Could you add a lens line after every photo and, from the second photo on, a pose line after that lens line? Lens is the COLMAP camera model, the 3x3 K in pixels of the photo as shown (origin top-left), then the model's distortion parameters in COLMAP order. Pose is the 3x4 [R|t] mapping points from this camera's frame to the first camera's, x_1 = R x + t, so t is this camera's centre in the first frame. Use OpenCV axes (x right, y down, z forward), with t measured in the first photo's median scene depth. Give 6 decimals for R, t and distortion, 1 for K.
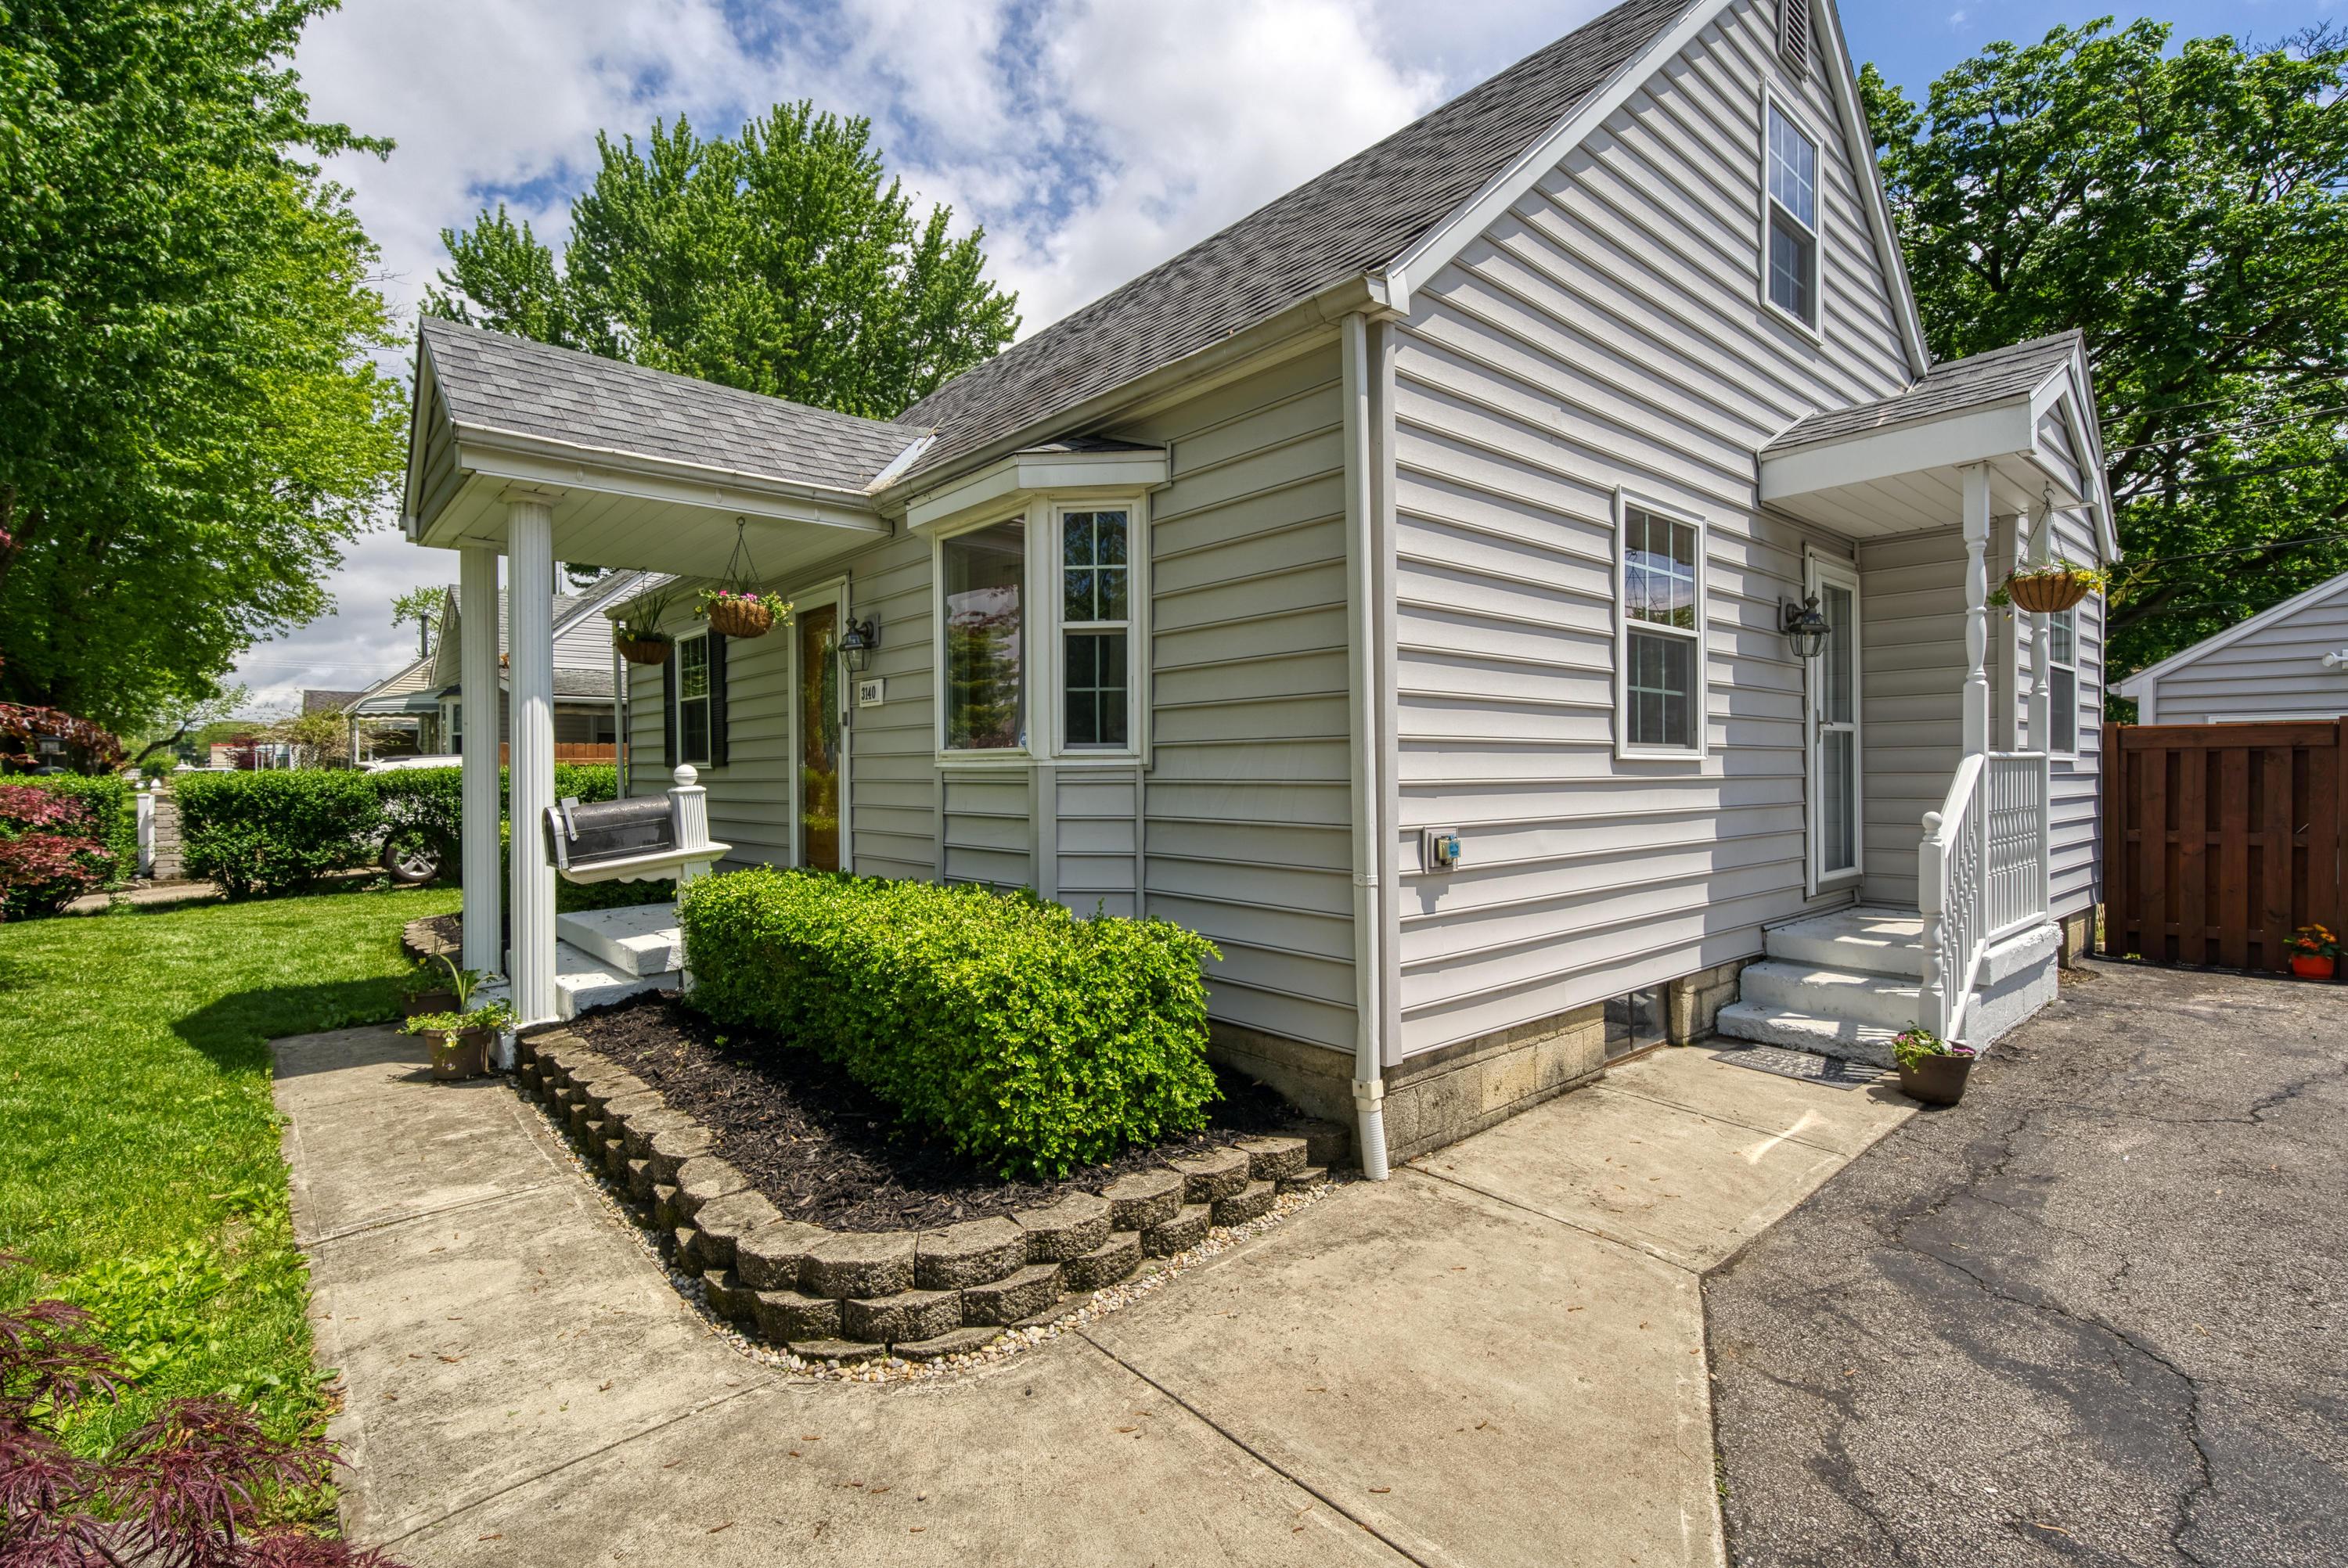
lens RADIAL K [[1065.8, 0, 1169.9], [0, 1065.8, 779.0], [0, 0, 1]] dist [0.001262, 0.006723]
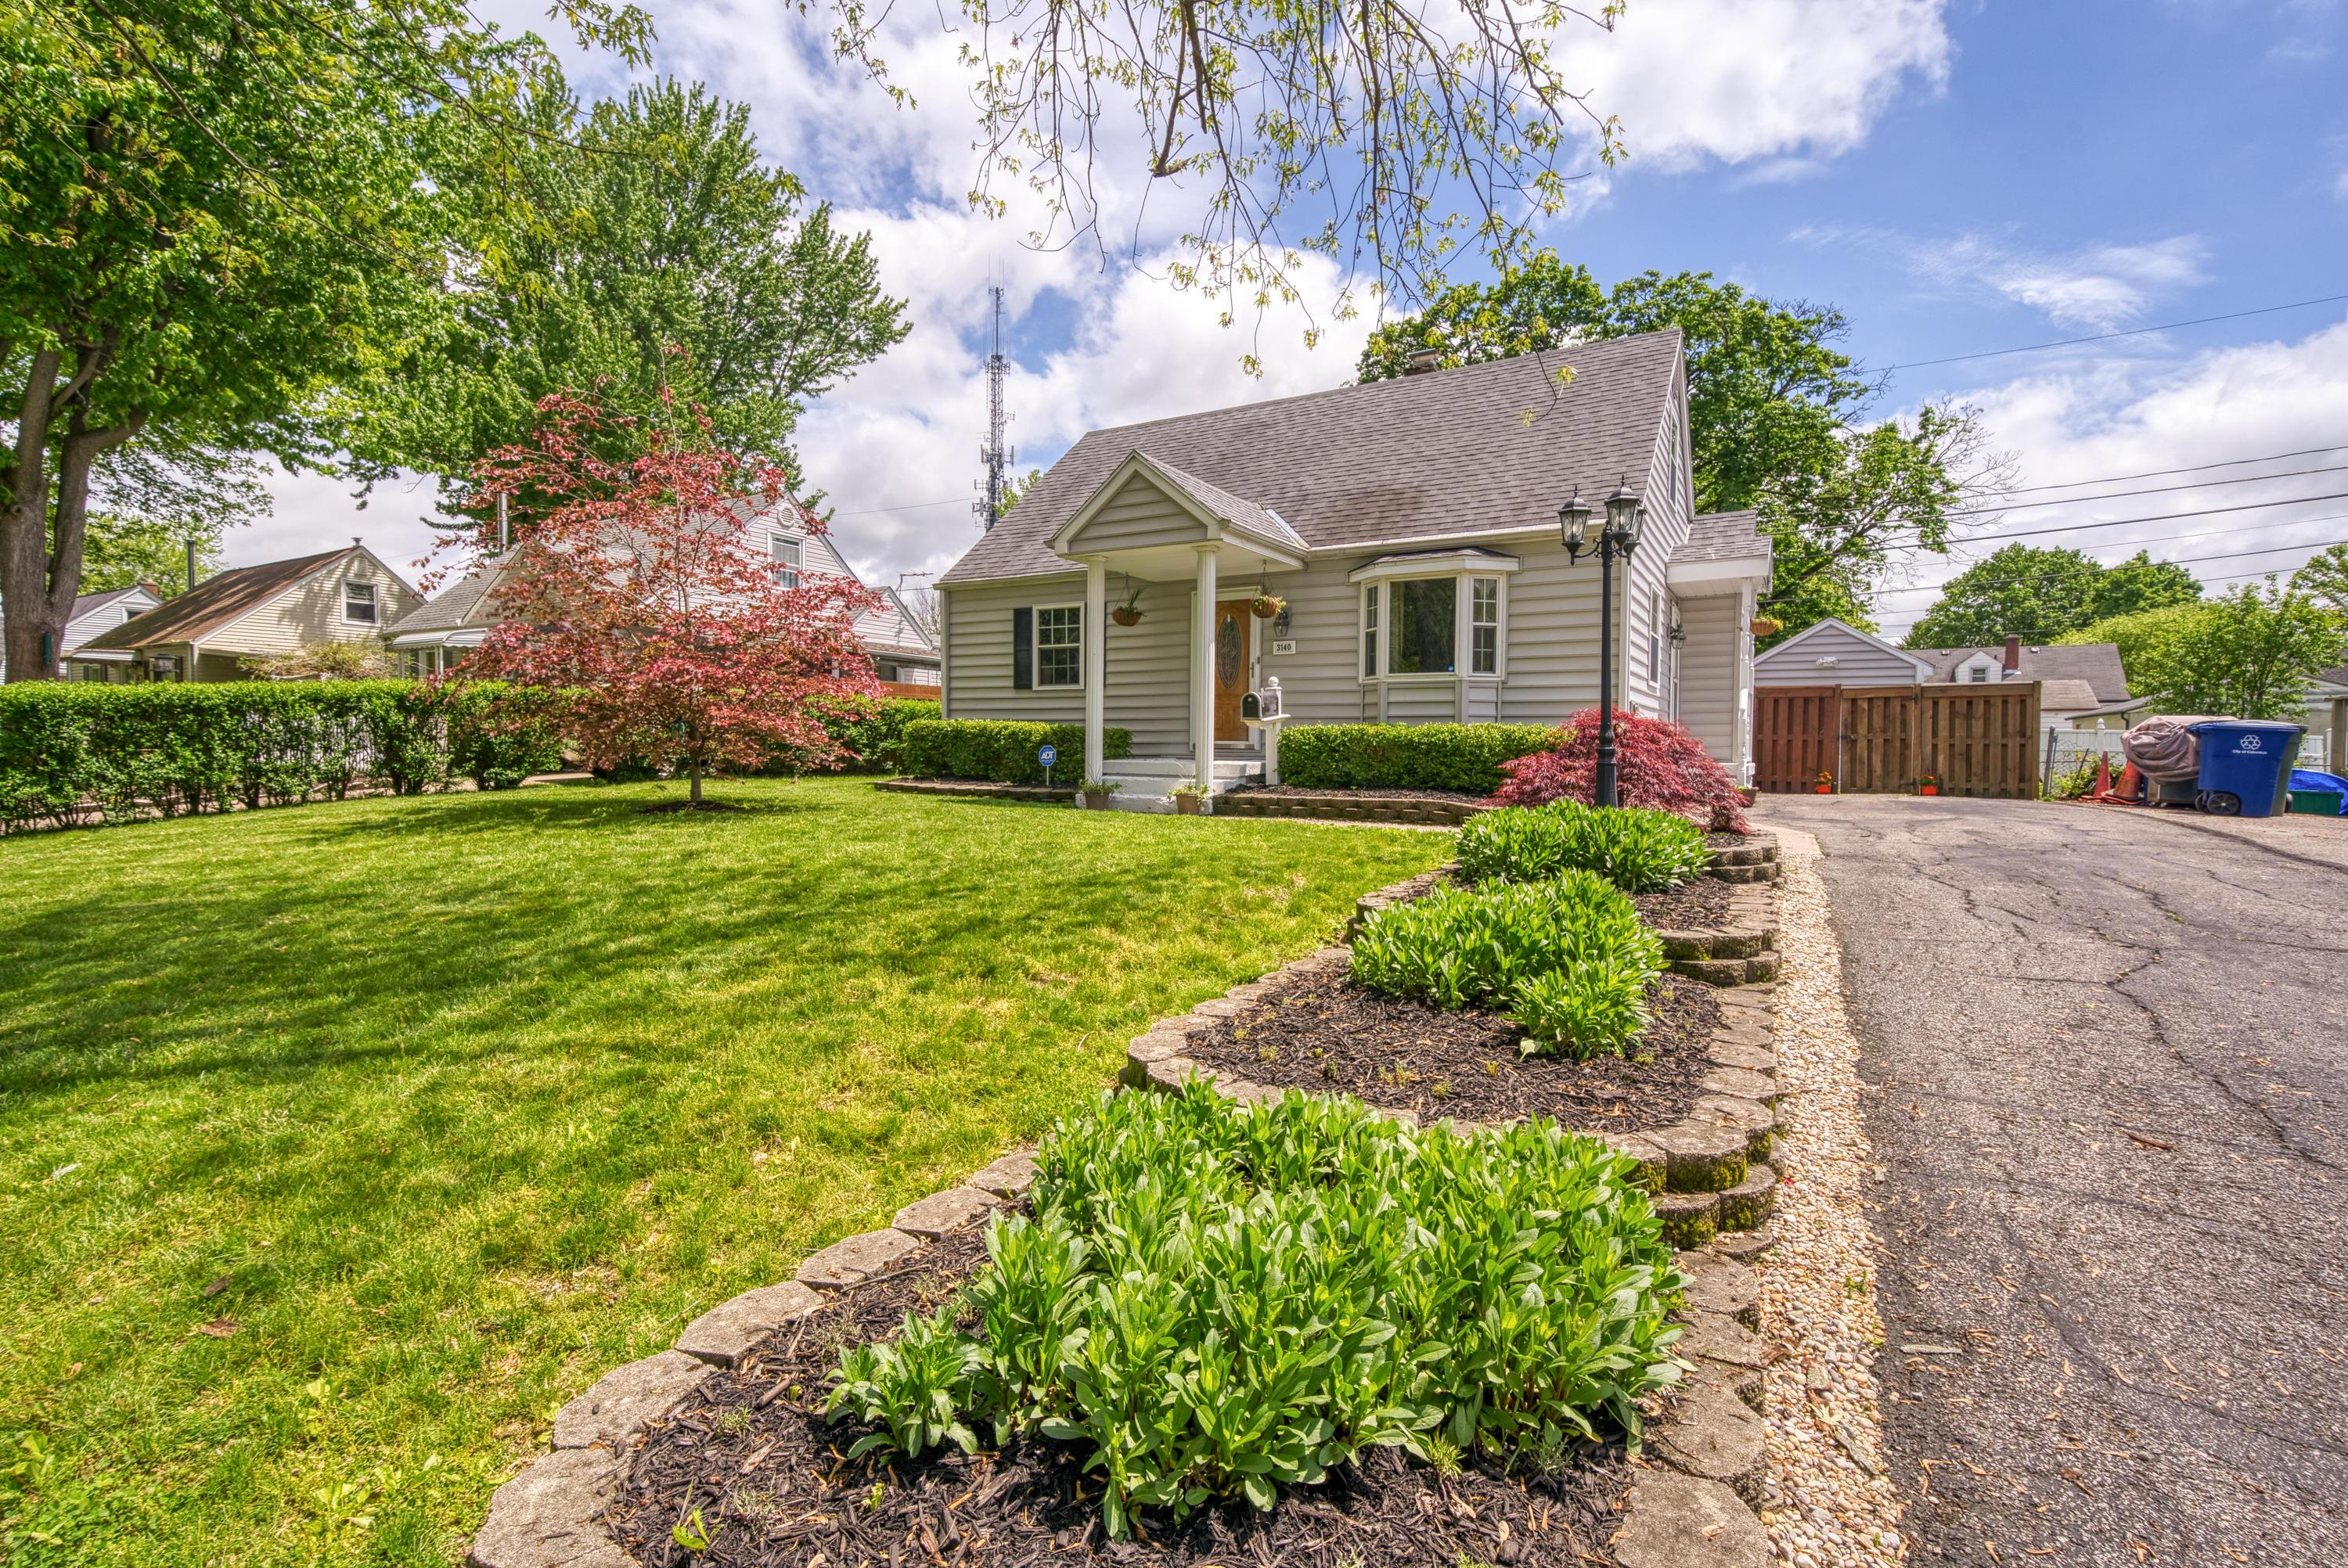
lens RADIAL K [[1065.8, 0, 1169.9], [0, 1065.8, 779.0], [0, 0, 1]] dist [0.001262, 0.006723]
pose [[0.949387, 0.006854, 0.314035, -1.423966], [-0.014459, 0.999656, 0.021894, 0.159562], [-0.313777, -0.025326, 0.949159, -1.057263]]
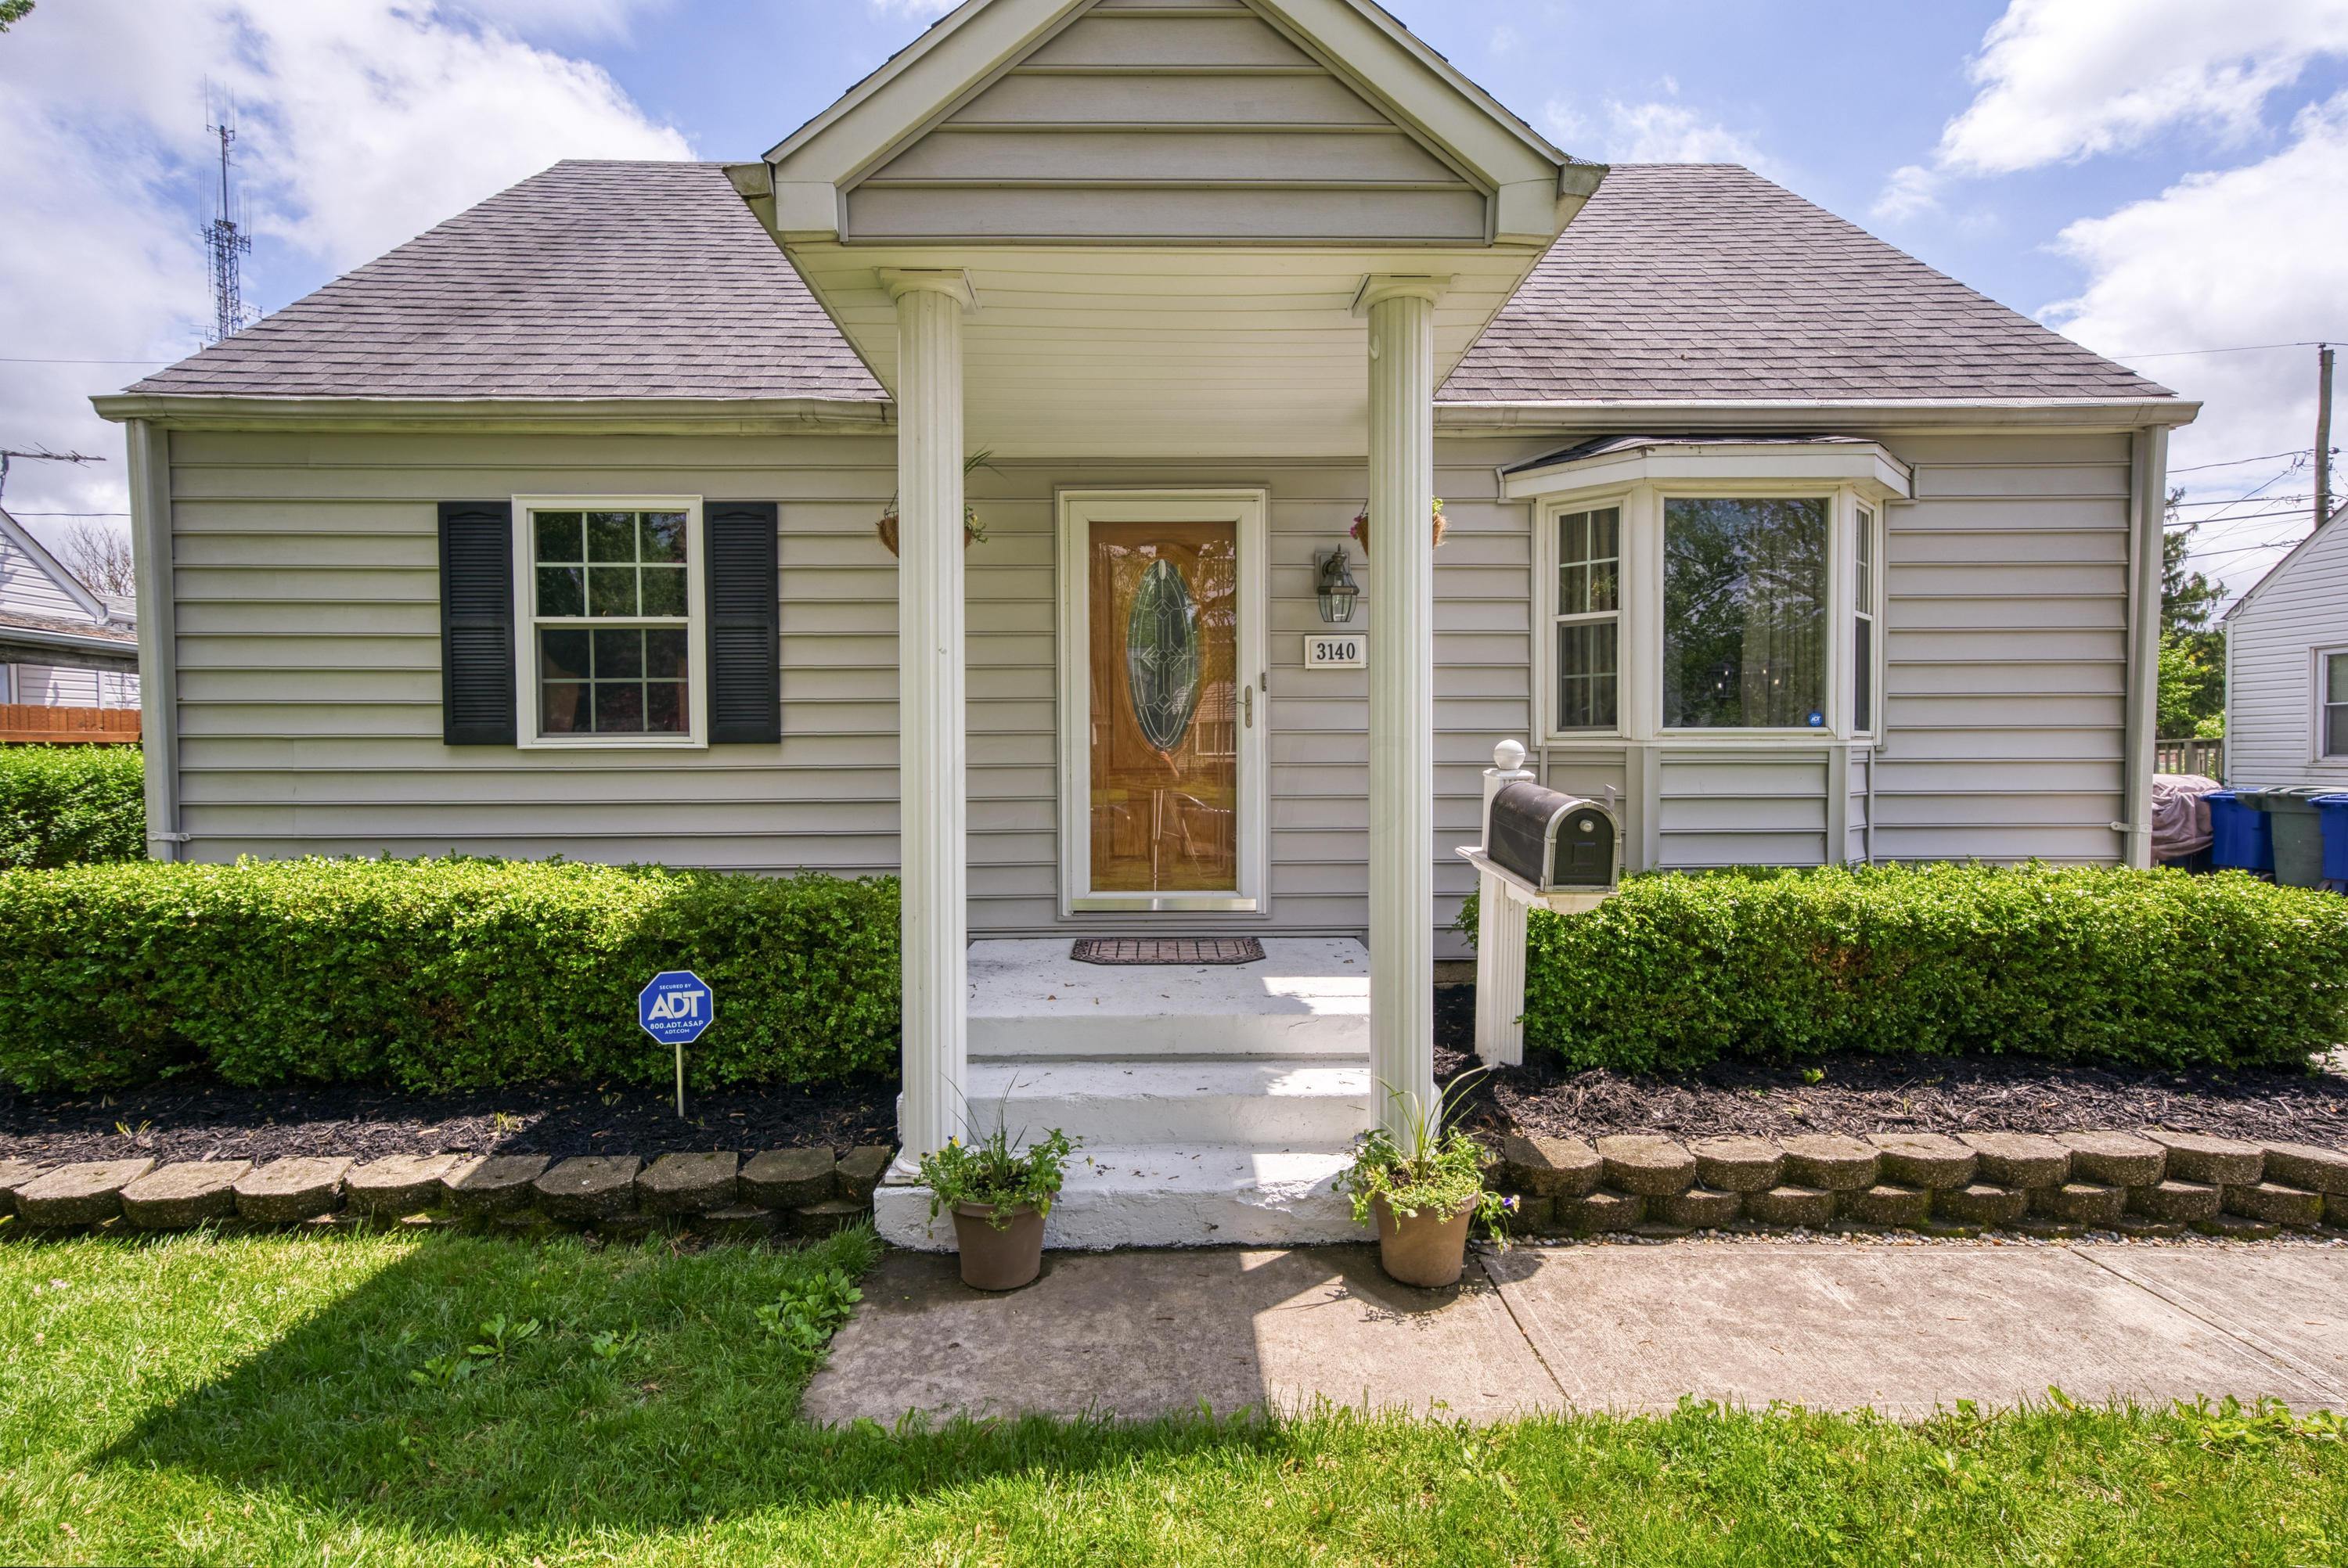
lens RADIAL K [[1065.4, 0, 1170.6], [0, 1065.4, 777.0], [0, 0, 1]] dist [0.011075, 0.000066]
pose [[0.643259, -0.011681, 0.765559, -1.232026], [0.005288, 0.999928, 0.010813, 0.002578], [-0.765630, -0.002908, 0.643275, 0.764327]]
